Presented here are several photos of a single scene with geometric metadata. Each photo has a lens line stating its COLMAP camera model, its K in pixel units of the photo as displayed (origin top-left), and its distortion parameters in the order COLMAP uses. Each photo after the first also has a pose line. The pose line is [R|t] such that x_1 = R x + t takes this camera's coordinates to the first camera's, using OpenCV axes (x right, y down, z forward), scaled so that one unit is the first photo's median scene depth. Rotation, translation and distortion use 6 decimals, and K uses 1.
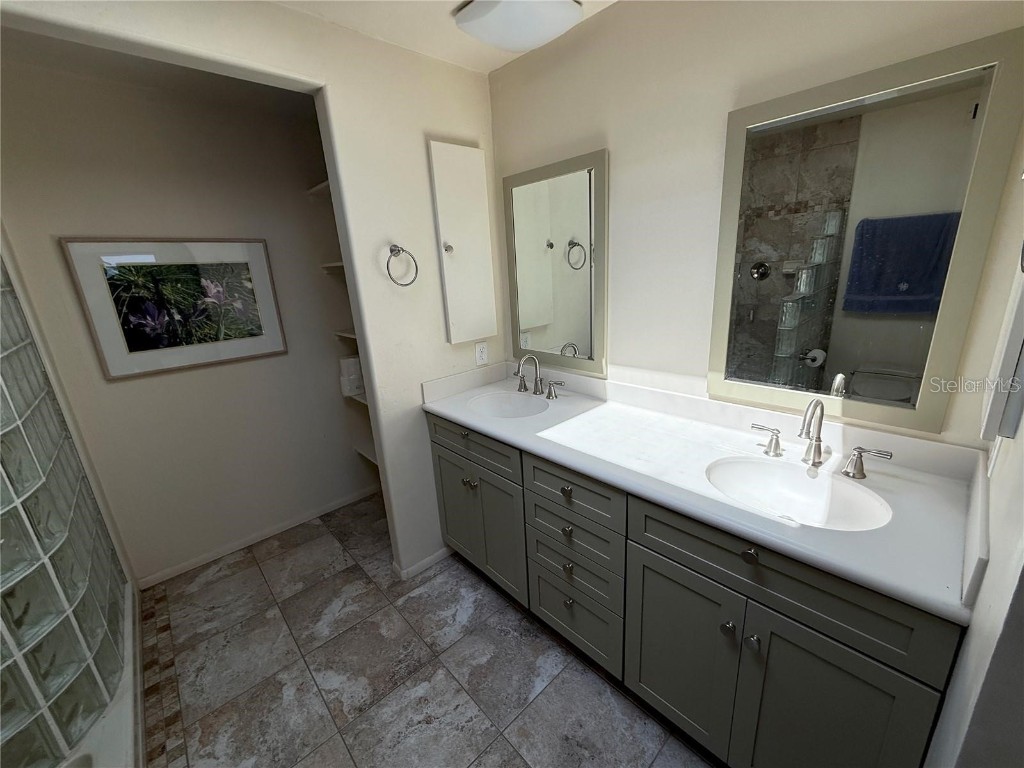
lens RADIAL K [[408.5, 0, 510.1], [0, 408.5, 383.9], [0, 0, 1]] dist [0.001997, -0.000696]
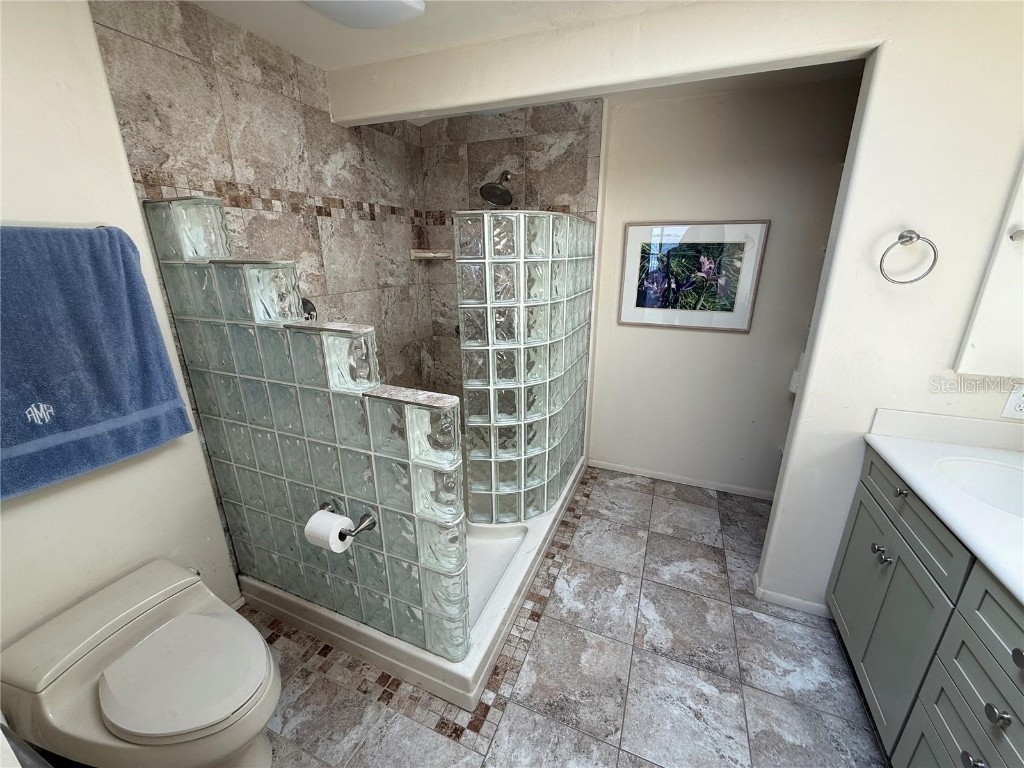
lens RADIAL K [[408.5, 0, 509.1], [0, 408.5, 384.7], [0, 0, 1]] dist [0.001997, -0.000696]
pose [[0.420579, 0.330926, -0.844749, 0.138064], [-0.271645, 0.934320, 0.230770, -0.033889], [0.865634, 0.132415, 0.482850, 0.001292]]
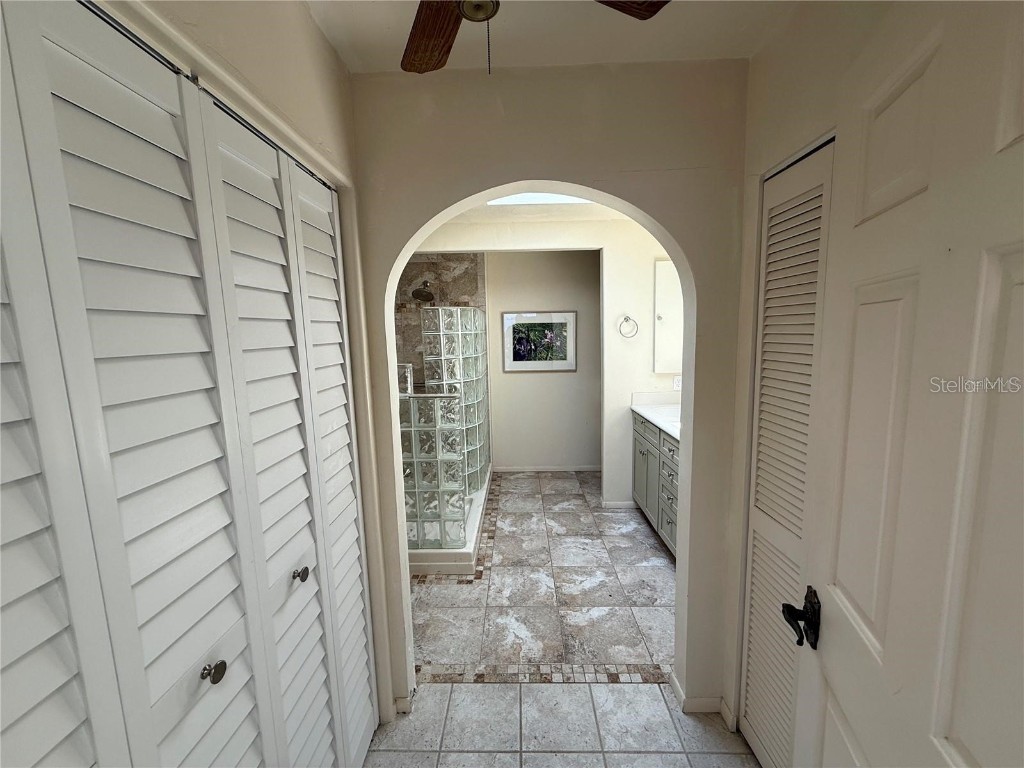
lens RADIAL K [[408.5, 0, 509.5], [0, 408.5, 385.3], [0, 0, 1]] dist [0.001997, -0.000696]
pose [[0.721611, 0.126942, -0.680561, 0.588134], [-0.208217, 0.977326, -0.038479, 0.142526], [0.660245, 0.169471, 0.731680, -0.620587]]
